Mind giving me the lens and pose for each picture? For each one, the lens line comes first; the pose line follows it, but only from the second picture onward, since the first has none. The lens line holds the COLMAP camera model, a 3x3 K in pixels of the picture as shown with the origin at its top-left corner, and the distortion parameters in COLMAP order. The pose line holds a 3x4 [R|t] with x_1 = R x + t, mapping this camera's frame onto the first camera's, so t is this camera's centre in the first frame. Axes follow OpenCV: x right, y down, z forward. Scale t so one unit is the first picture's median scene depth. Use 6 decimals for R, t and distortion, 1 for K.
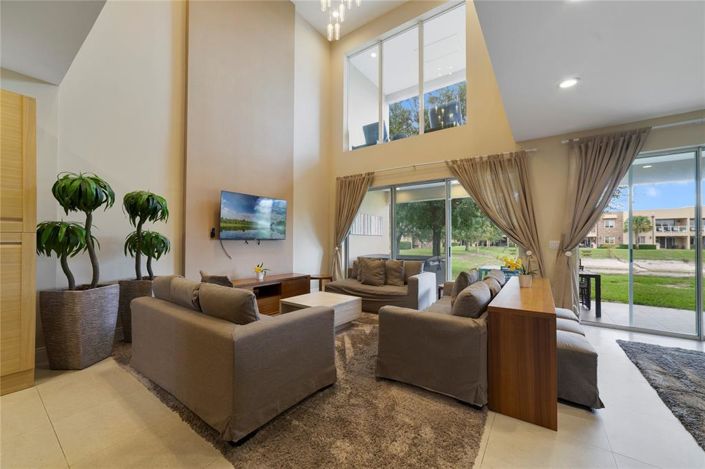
lens RADIAL K [[268.6, 0, 357.7], [0, 268.6, 234.3], [0, 0, 1]] dist [-0.010530, -0.000086]
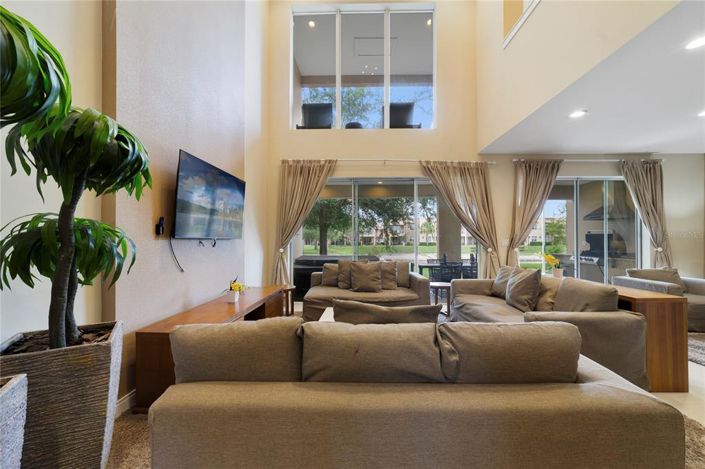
lens RADIAL K [[268.6, 0, 350.7], [0, 268.6, 237.8], [0, 0, 1]] dist [-0.010530, -0.000086]
pose [[0.836365, 0.001548, 0.548172, -0.470771], [-0.009893, 0.999876, 0.012271, 0.007224], [-0.548084, -0.015685, 0.836276, 0.319991]]
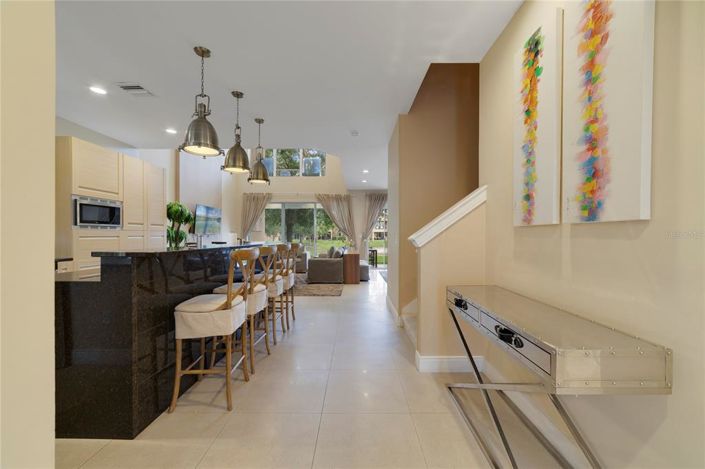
lens RADIAL K [[268.6, 0, 355.9], [0, 268.6, 238.9], [0, 0, 1]] dist [-0.010530, -0.000086]
pose [[0.818710, -0.009961, 0.574121, -0.590872], [-0.012145, 0.999325, 0.034658, -0.017910], [-0.574079, -0.035348, 0.818037, -0.827061]]
